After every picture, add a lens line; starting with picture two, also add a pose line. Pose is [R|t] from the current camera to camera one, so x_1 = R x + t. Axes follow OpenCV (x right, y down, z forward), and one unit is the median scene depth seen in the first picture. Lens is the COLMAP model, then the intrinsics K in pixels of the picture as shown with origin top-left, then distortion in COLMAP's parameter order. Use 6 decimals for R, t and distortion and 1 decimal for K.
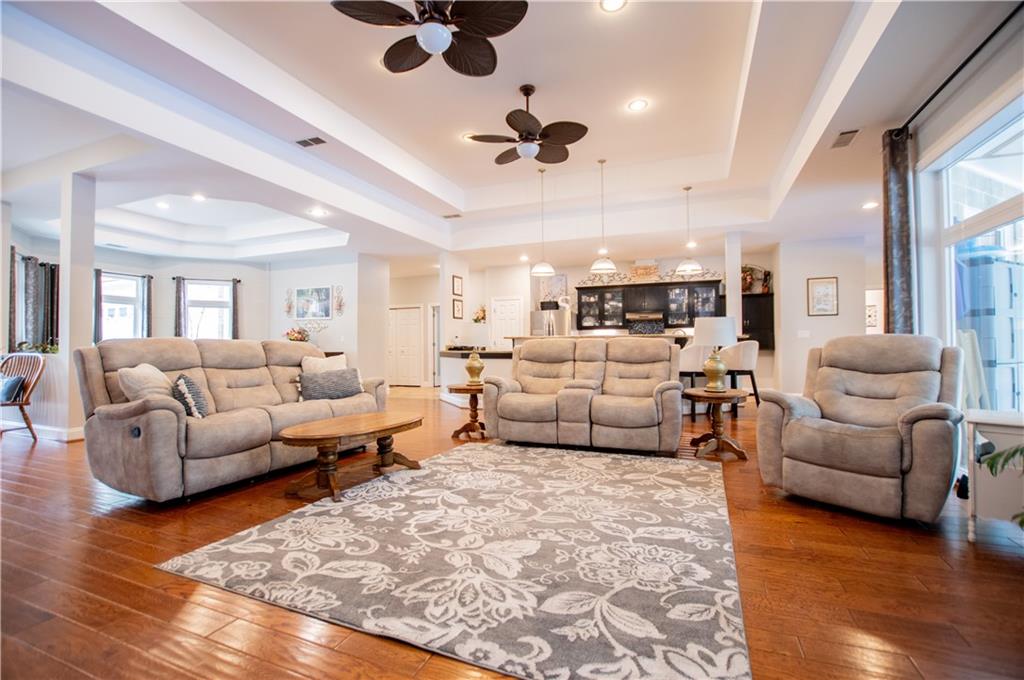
lens RADIAL K [[453.9, 0, 512.0], [0, 453.9, 340.0], [0, 0, 1]] dist [-0.026438, 0.001304]
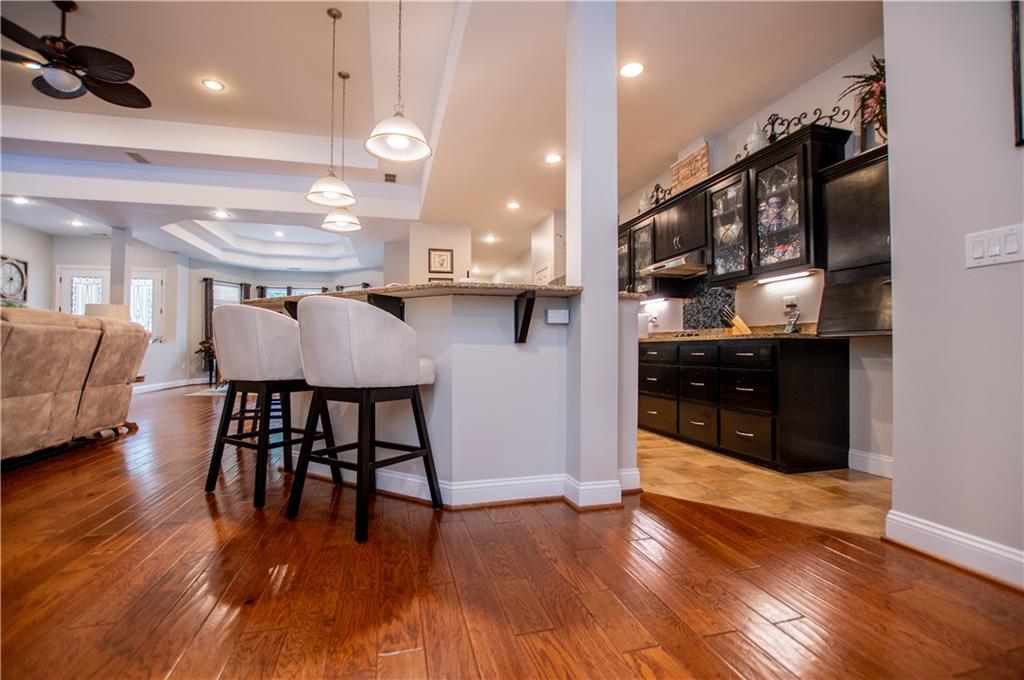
lens RADIAL K [[462.2, 0, 512.0], [0, 462.2, 340.0], [0, 0, 1]] dist [-0.020192, 0.000228]
pose [[0.594813, -0.011596, -0.803781, 1.863134], [0.012014, 0.999913, -0.005535, 0.079294], [0.803775, -0.006364, 0.594900, 1.890961]]
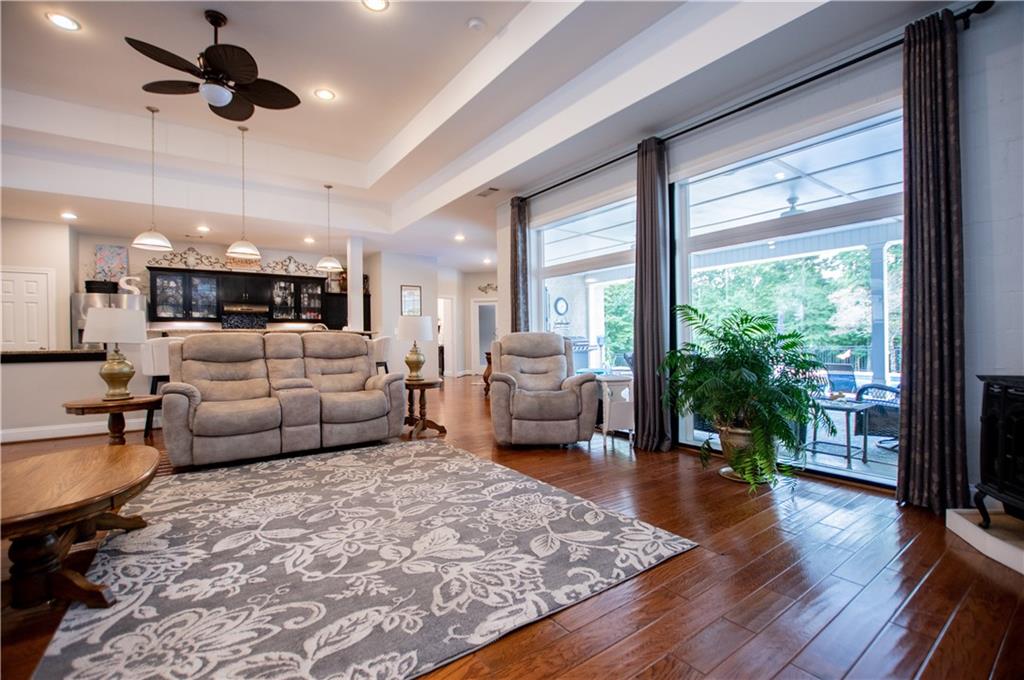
lens RADIAL K [[451.4, 0, 514.1], [0, 451.4, 338.7], [0, 0, 1]] dist [-0.027325, 0.000665]
pose [[0.535145, -0.000327, 0.844760, -0.561199], [-0.005024, 0.999981, 0.003570, 0.004214], [-0.844746, -0.006155, 0.535133, 0.236724]]
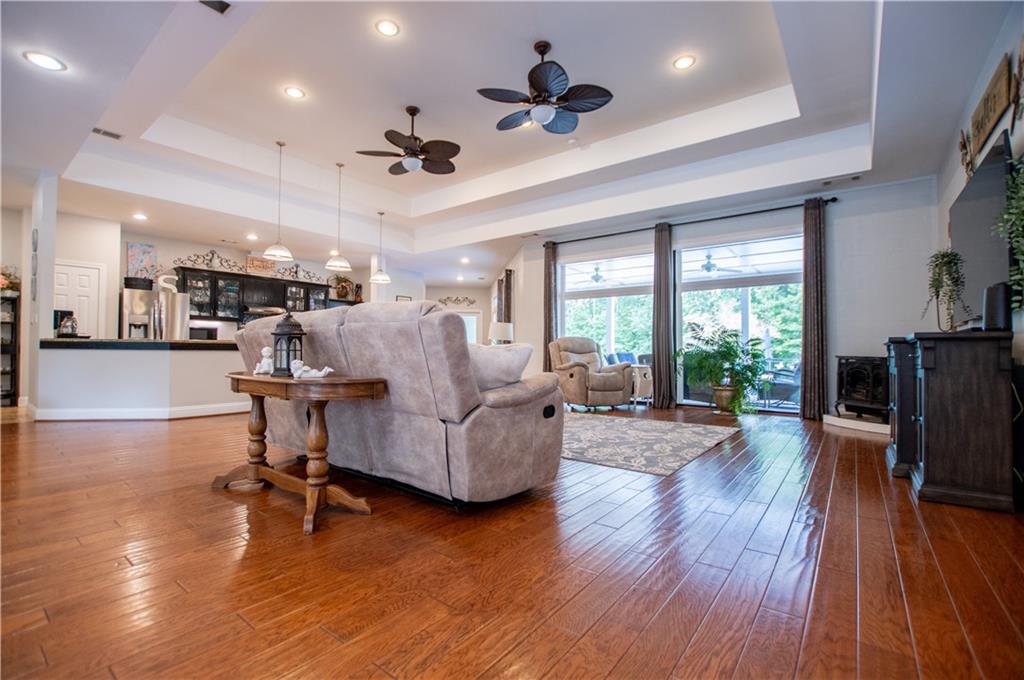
lens RADIAL K [[453.9, 0, 512.0], [0, 453.9, 340.0], [0, 0, 1]] dist [-0.026438, 0.001304]
pose [[0.268668, 0.030669, 0.962744, -1.605817], [-0.023405, 0.999406, -0.025305, 0.074636], [-0.962948, -0.015735, 0.269227, 0.737754]]
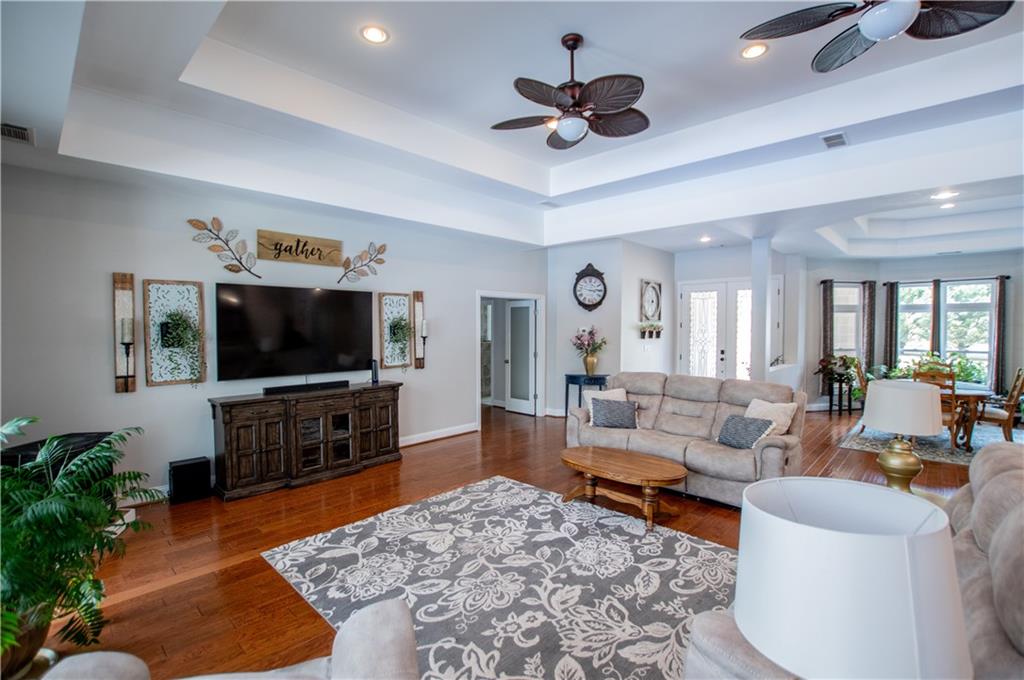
lens RADIAL K [[469.1, 0, 512.0], [0, 469.1, 340.0], [0, 0, 1]] dist [-0.027641, 0.001231]
pose [[-0.366488, 0.031377, -0.929893, 1.002408], [0.019950, 0.999466, 0.025862, -0.190751], [0.930209, -0.009074, -0.366919, 1.339084]]
